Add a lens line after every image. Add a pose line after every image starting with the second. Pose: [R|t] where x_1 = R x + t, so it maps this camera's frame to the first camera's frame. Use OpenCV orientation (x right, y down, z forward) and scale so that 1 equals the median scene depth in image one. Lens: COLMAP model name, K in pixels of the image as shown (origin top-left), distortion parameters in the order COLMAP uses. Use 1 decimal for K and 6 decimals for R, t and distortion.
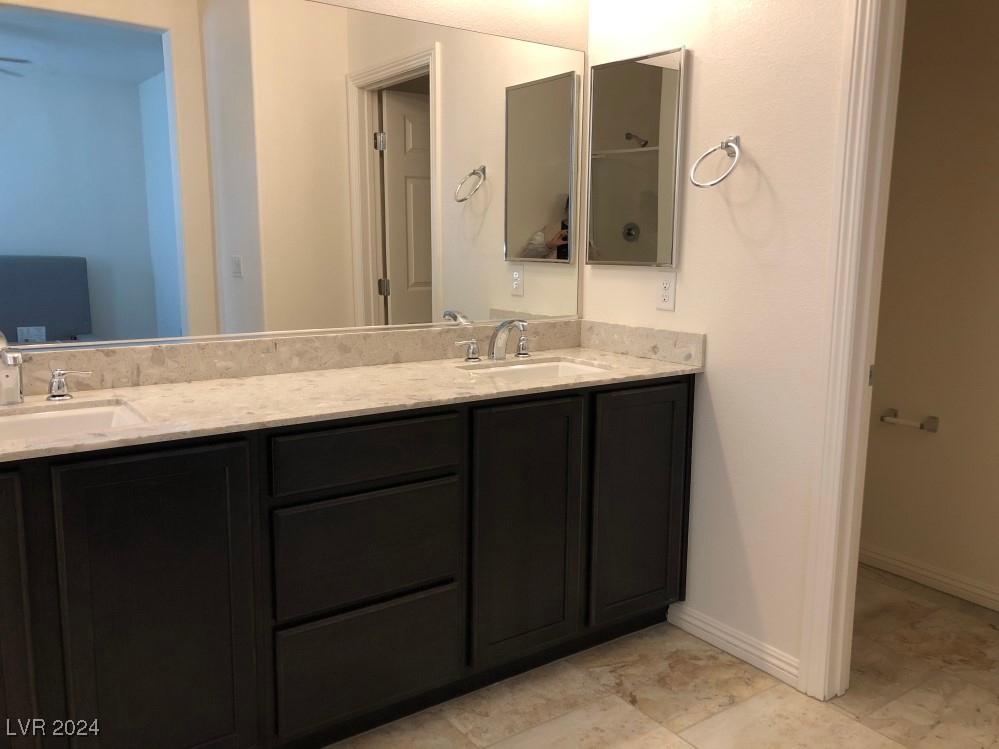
lens RADIAL K [[813.9, 0, 500.5], [0, 813.9, 374.3], [0, 0, 1]] dist [0.038707, -0.035273]
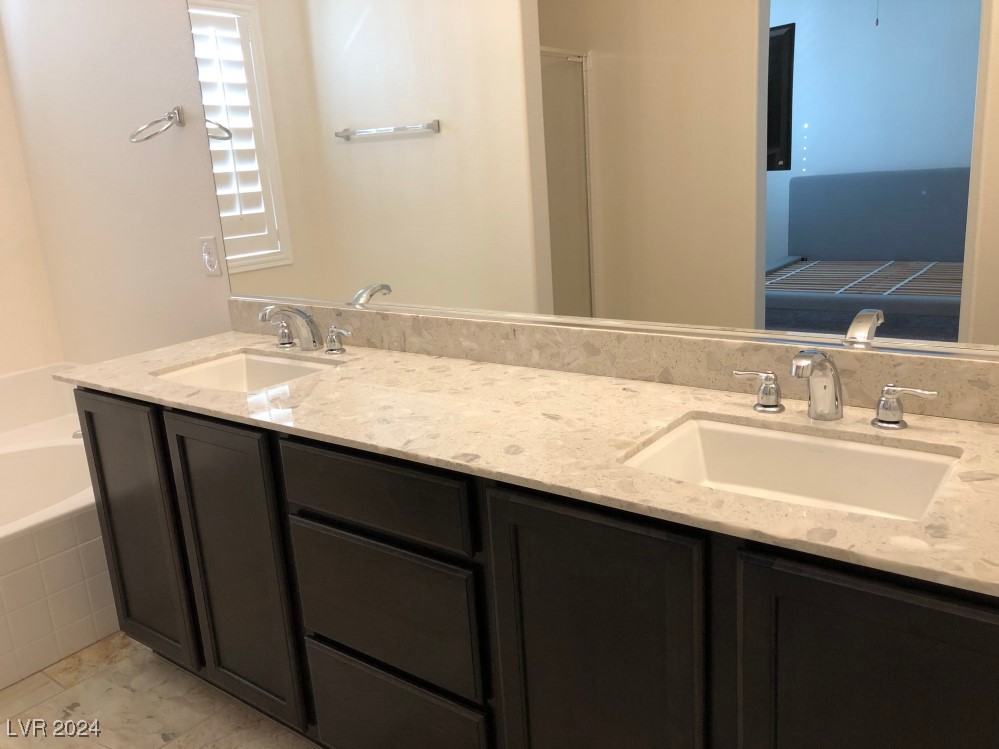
lens RADIAL K [[813.9, 0, 499.0], [0, 813.9, 373.2], [0, 0, 1]] dist [0.038707, -0.035273]
pose [[0.292283, 0.210664, -0.932841, 0.492206], [-0.088694, 0.977203, 0.192892, -0.150195], [0.952210, 0.026359, 0.304304, 0.722633]]
